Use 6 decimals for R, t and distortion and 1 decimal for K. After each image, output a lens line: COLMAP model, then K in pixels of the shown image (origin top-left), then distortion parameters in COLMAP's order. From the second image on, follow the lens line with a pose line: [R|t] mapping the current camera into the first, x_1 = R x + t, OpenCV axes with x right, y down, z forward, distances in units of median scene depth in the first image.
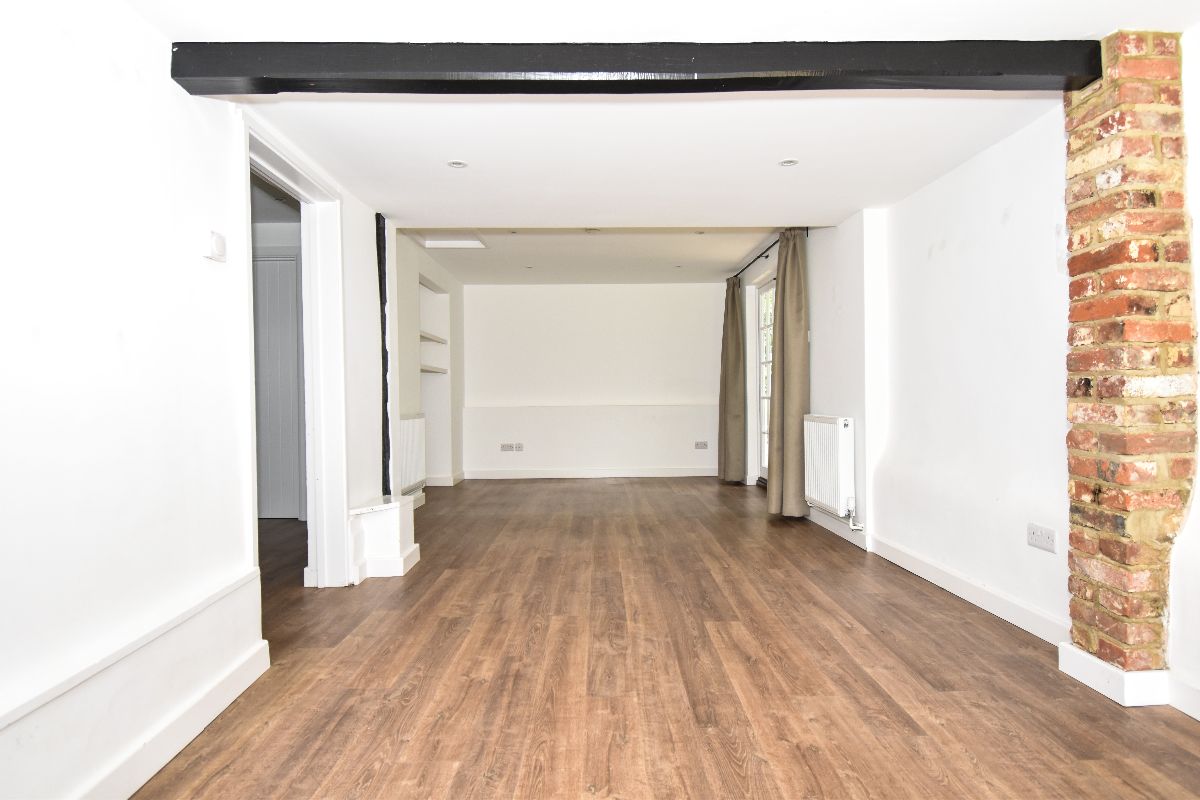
lens RADIAL K [[628.9, 0, 599.2], [0, 628.9, 399.2], [0, 0, 1]] dist [0.001133, 0.000103]
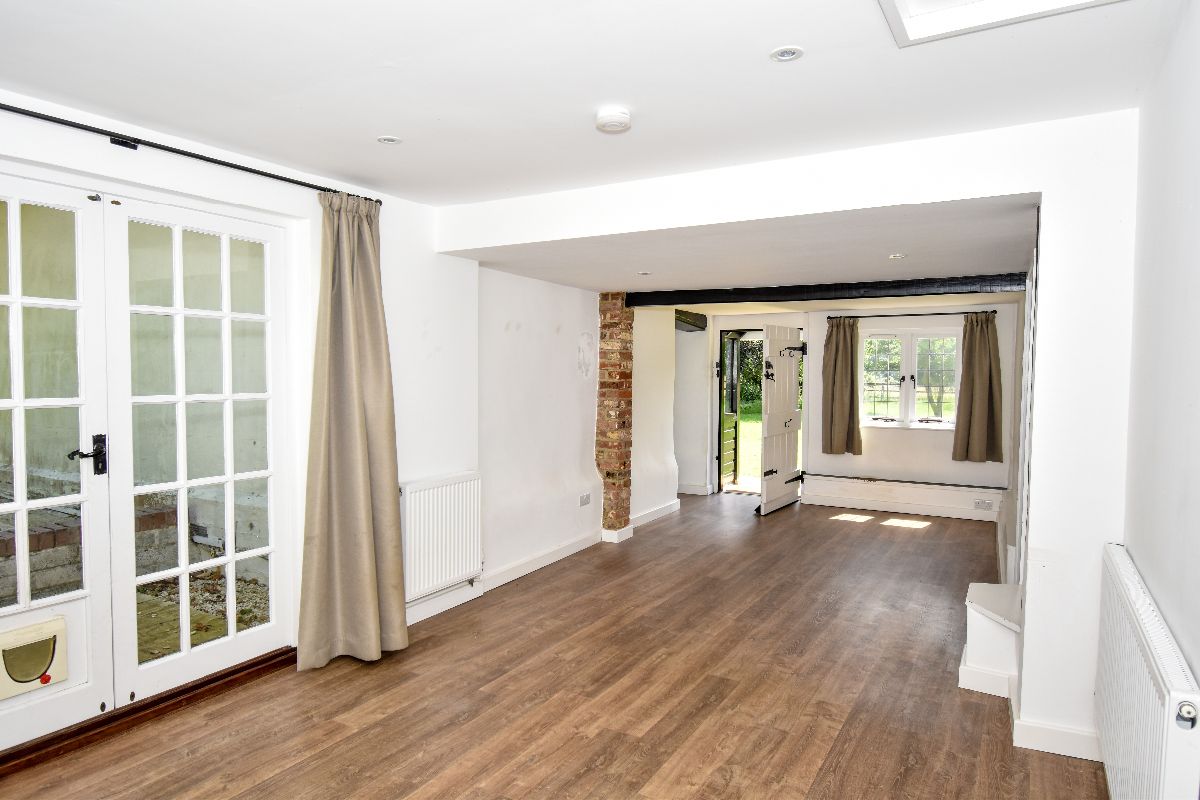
lens RADIAL K [[728.8, 0, 597.5], [0, 728.8, 399.1], [0, 0, 1]] dist [0.008569, -0.011828]
pose [[-0.855450, -0.015161, 0.517663, -0.523432], [0.008247, 0.999046, 0.042889, -0.195756], [-0.517819, 0.040959, -0.854509, 2.827598]]
